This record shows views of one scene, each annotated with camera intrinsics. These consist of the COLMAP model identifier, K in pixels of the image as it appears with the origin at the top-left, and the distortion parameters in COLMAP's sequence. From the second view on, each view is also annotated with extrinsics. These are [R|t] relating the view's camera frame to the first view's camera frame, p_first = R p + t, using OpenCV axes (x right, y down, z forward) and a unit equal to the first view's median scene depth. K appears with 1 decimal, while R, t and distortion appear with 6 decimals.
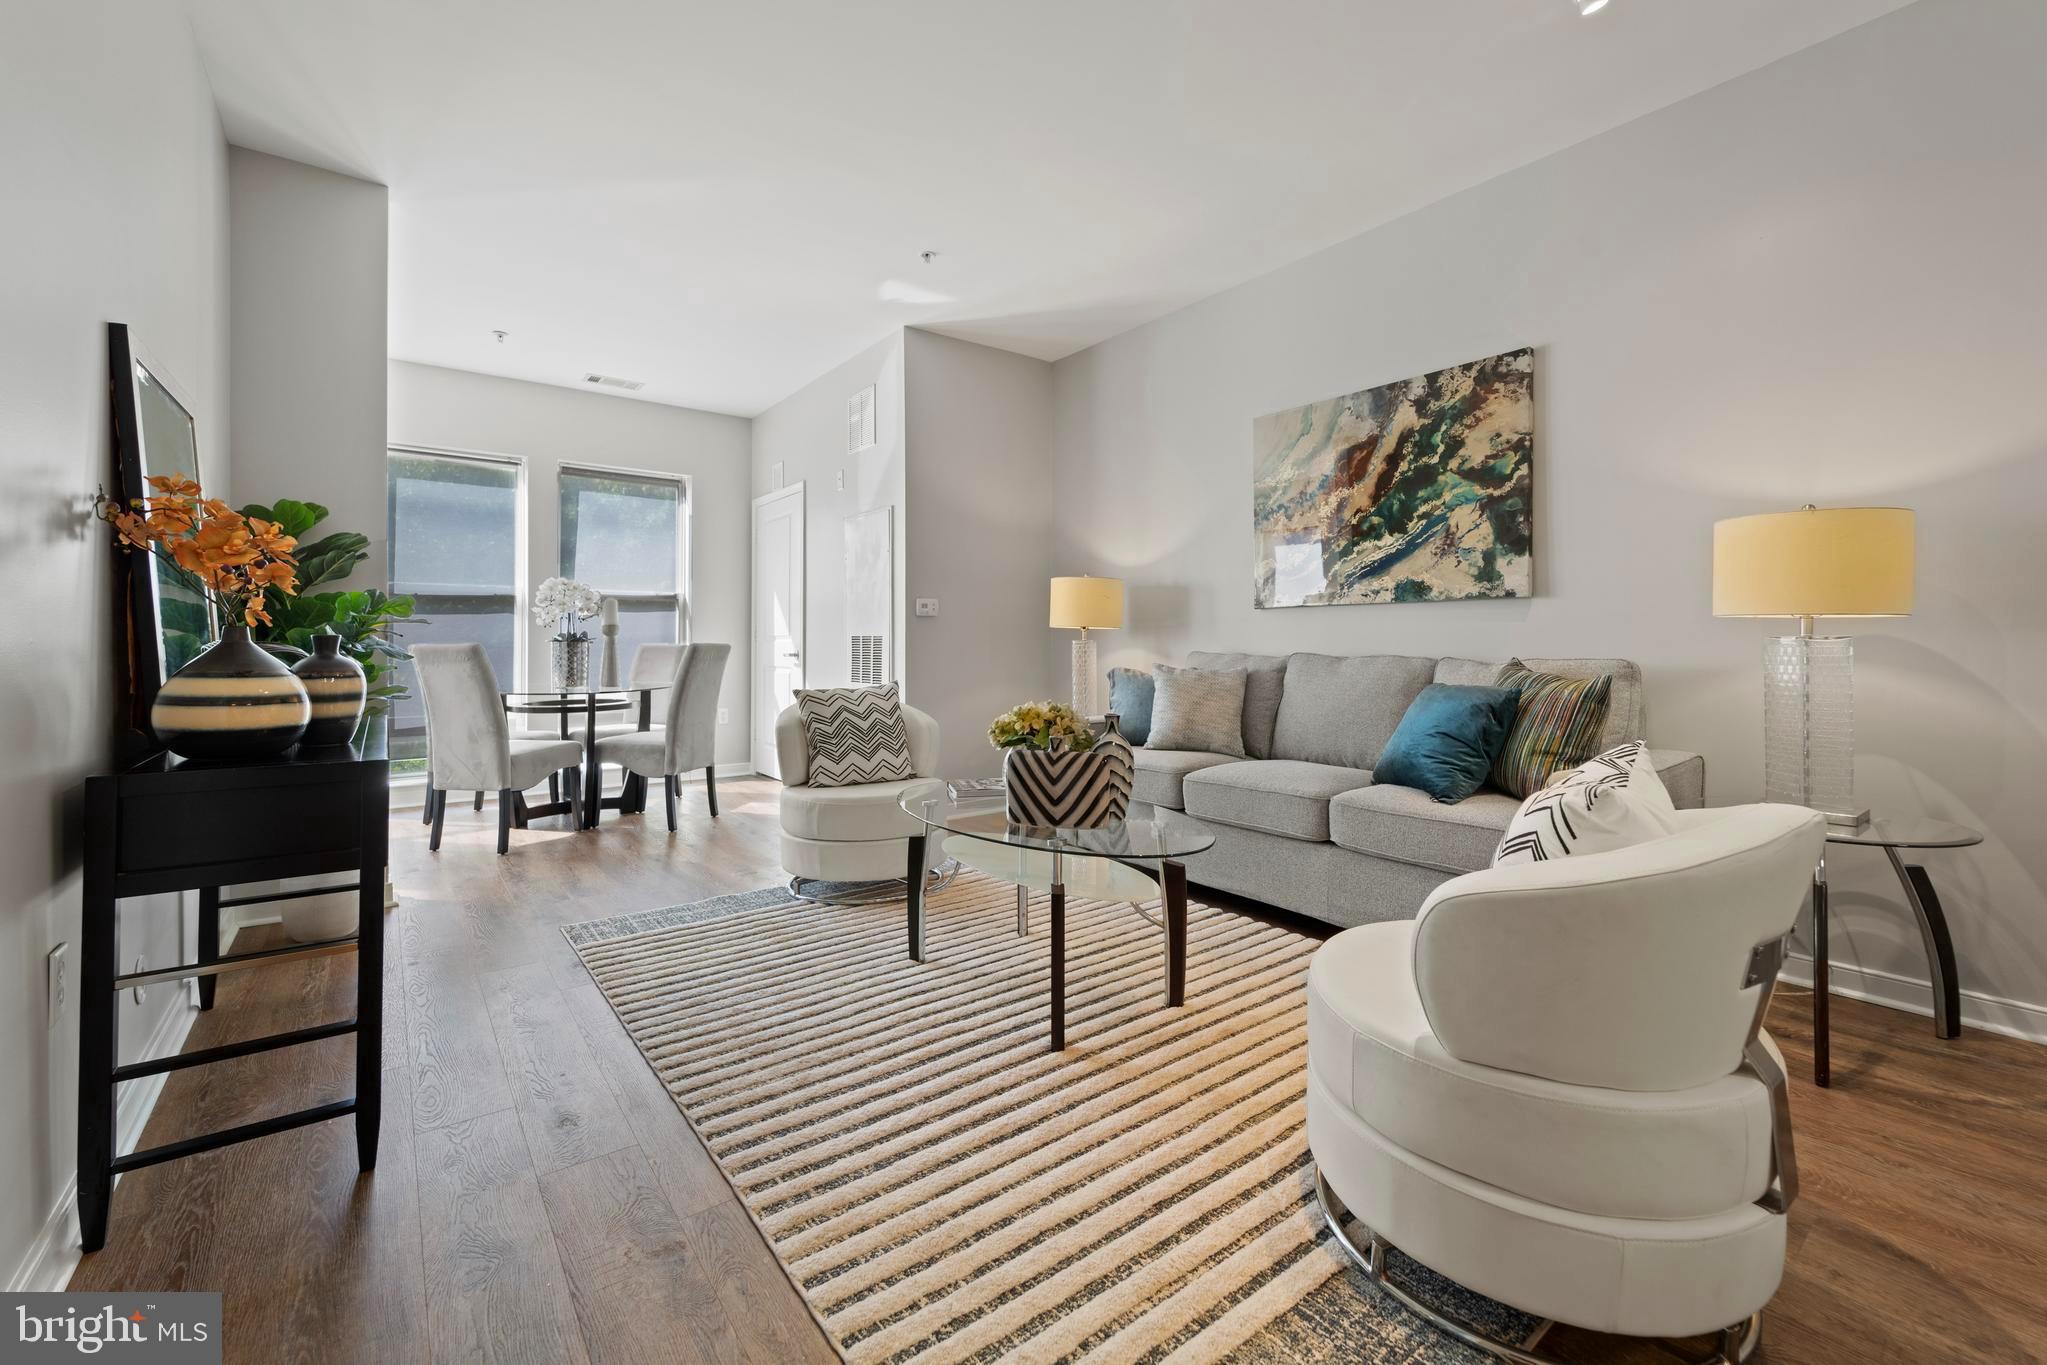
lens RADIAL K [[839.2, 0, 1016.5], [0, 839.2, 642.8], [0, 0, 1]] dist [0.001346, 0.000269]
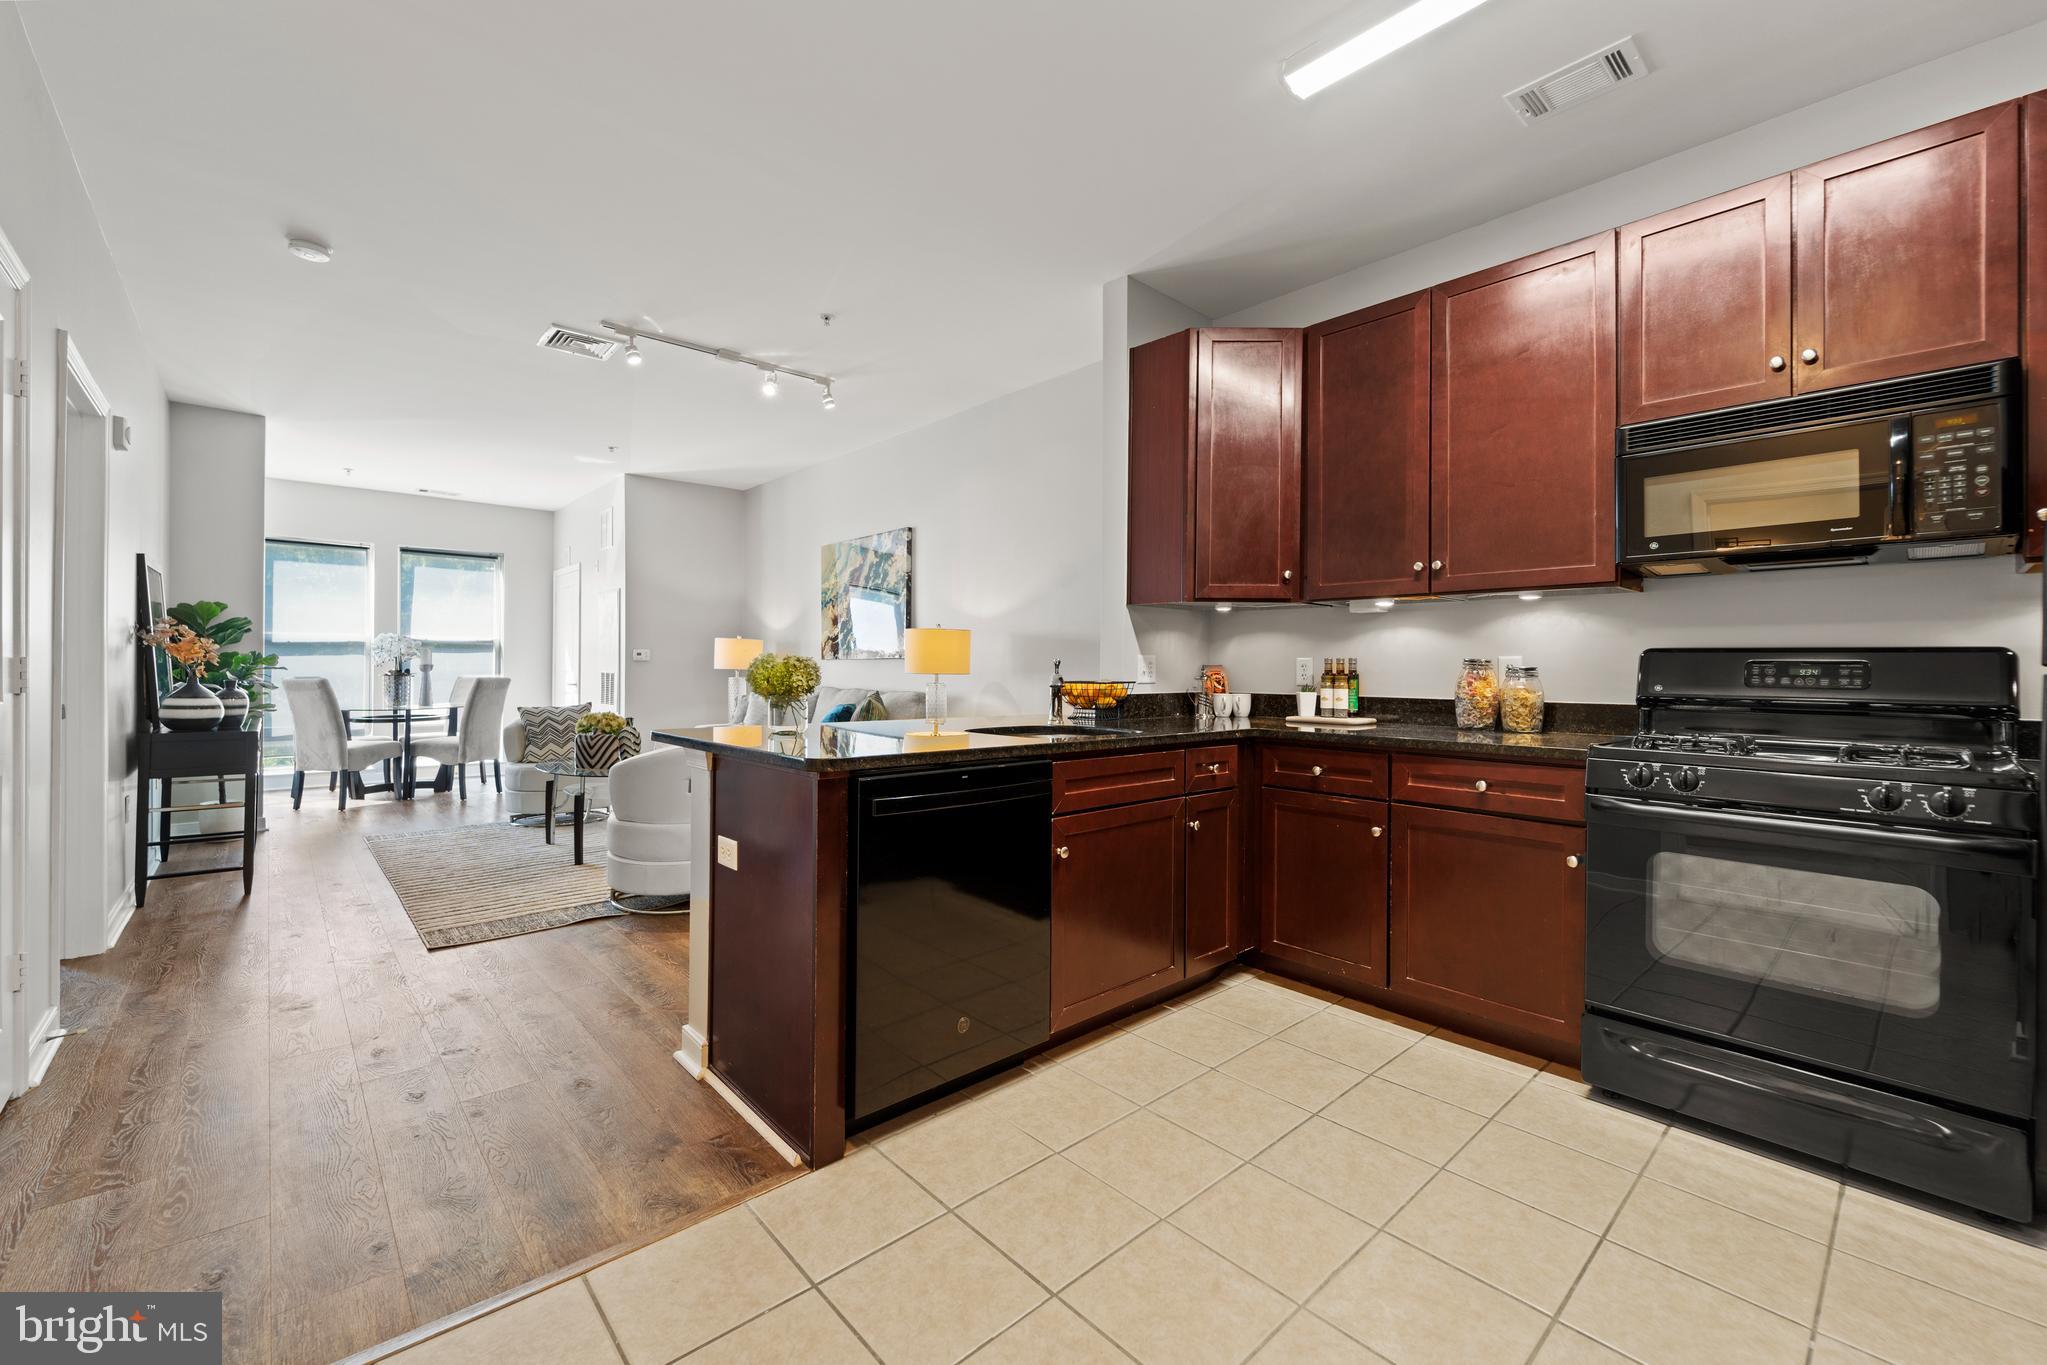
lens RADIAL K [[832.2, 0, 1017.2], [0, 832.2, 664.0], [0, 0, 1]] dist [-0.000033, -0.000364]
pose [[0.996392, 0.006952, 0.084587, 0.637427], [-0.006531, 0.999965, -0.005248, -0.031009], [-0.084620, 0.004676, 0.996402, -0.818432]]
